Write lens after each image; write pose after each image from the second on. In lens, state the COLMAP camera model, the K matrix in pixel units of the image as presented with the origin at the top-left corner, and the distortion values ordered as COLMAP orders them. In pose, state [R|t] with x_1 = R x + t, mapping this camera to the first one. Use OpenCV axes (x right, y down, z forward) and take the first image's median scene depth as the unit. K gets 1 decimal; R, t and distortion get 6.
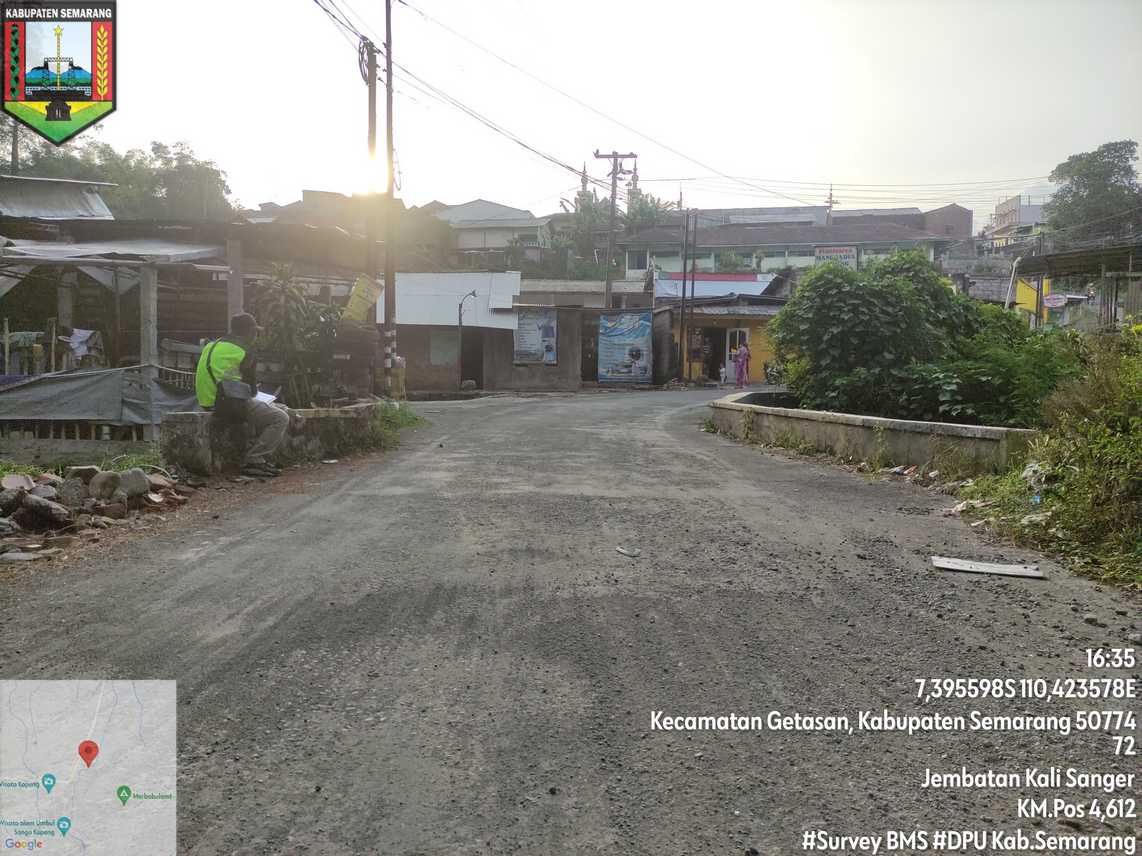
lens RADIAL K [[840.0, 0, 567.7], [0, 840.0, 429.4], [0, 0, 1]] dist [0.055683, -0.050738]
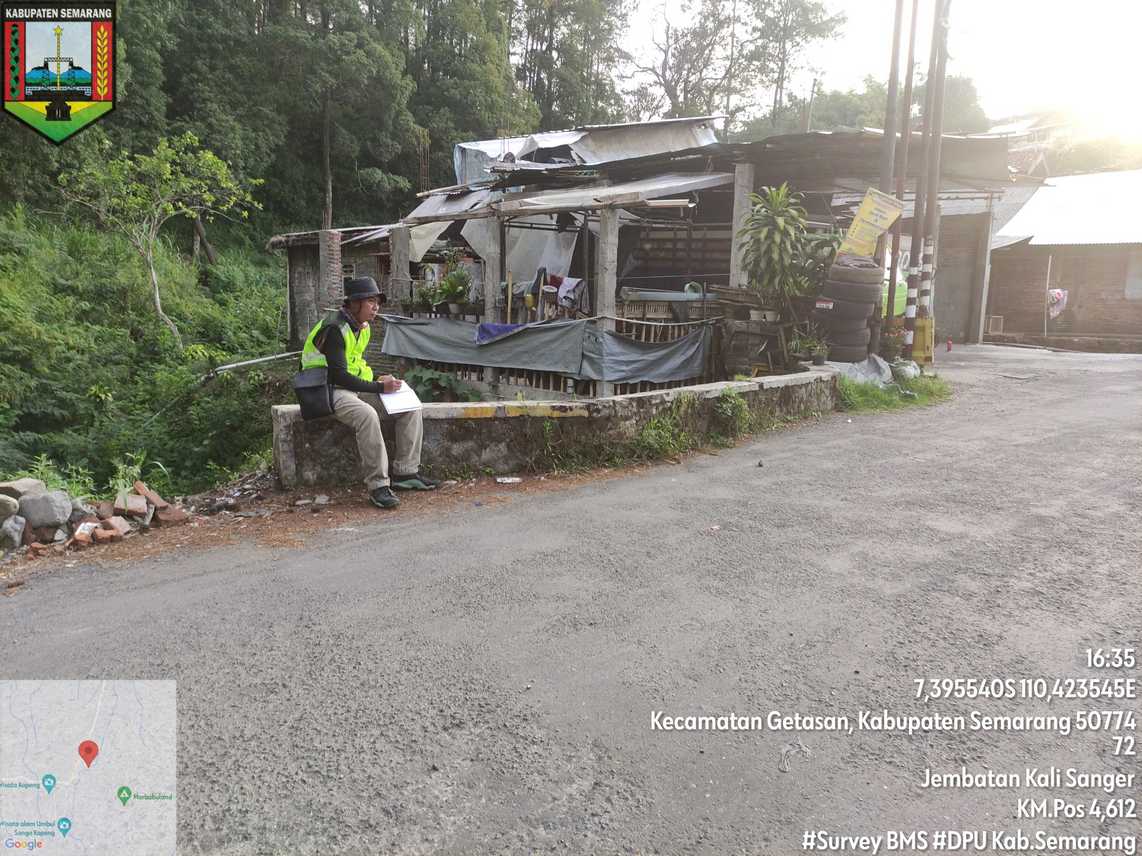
lens RADIAL K [[840.0, 0, 566.0], [0, 840.0, 422.6], [0, 0, 1]] dist [0.055683, -0.050738]
pose [[0.661965, 0.113287, -0.740924, 0.126920], [-0.051668, 0.993057, 0.105676, -0.040960], [0.747752, -0.031671, 0.663223, 0.263523]]
